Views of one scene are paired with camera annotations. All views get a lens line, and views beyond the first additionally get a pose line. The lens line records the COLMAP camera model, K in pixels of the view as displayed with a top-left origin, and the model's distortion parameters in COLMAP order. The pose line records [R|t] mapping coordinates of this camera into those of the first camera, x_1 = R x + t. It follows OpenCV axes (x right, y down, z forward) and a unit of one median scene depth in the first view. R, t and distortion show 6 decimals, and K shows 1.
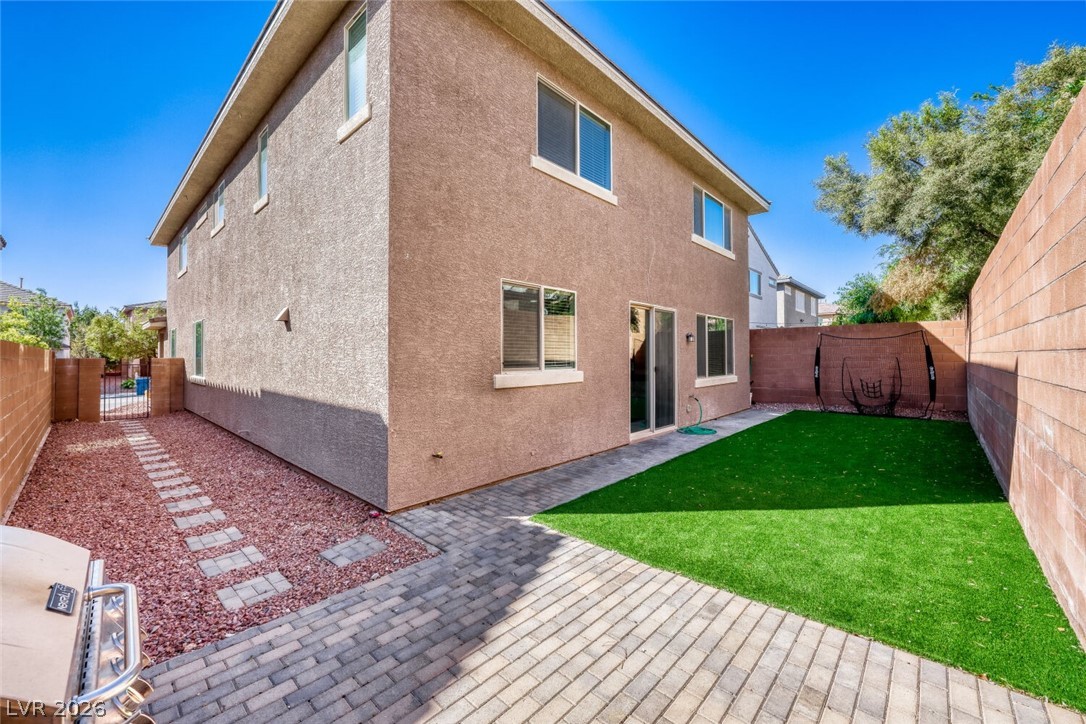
lens RADIAL K [[423.4, 0, 543.6], [0, 423.4, 355.8], [0, 0, 1]] dist [-0.010665, 0.001971]
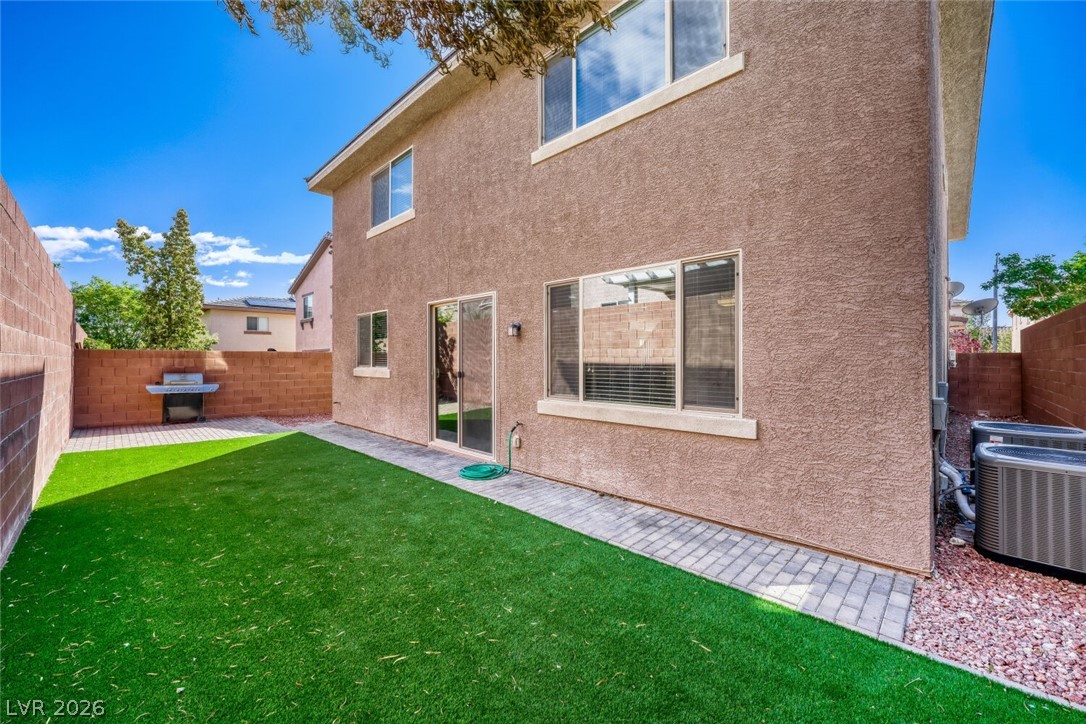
lens RADIAL K [[423.4, 0, 543.1], [0, 423.4, 359.7], [0, 0, 1]] dist [-0.010665, 0.001971]
pose [[-0.015974, 0.011534, -0.999806, 0.991920], [0.006094, 0.999916, 0.011438, -0.004549], [0.999854, -0.005910, -0.016043, 1.072030]]
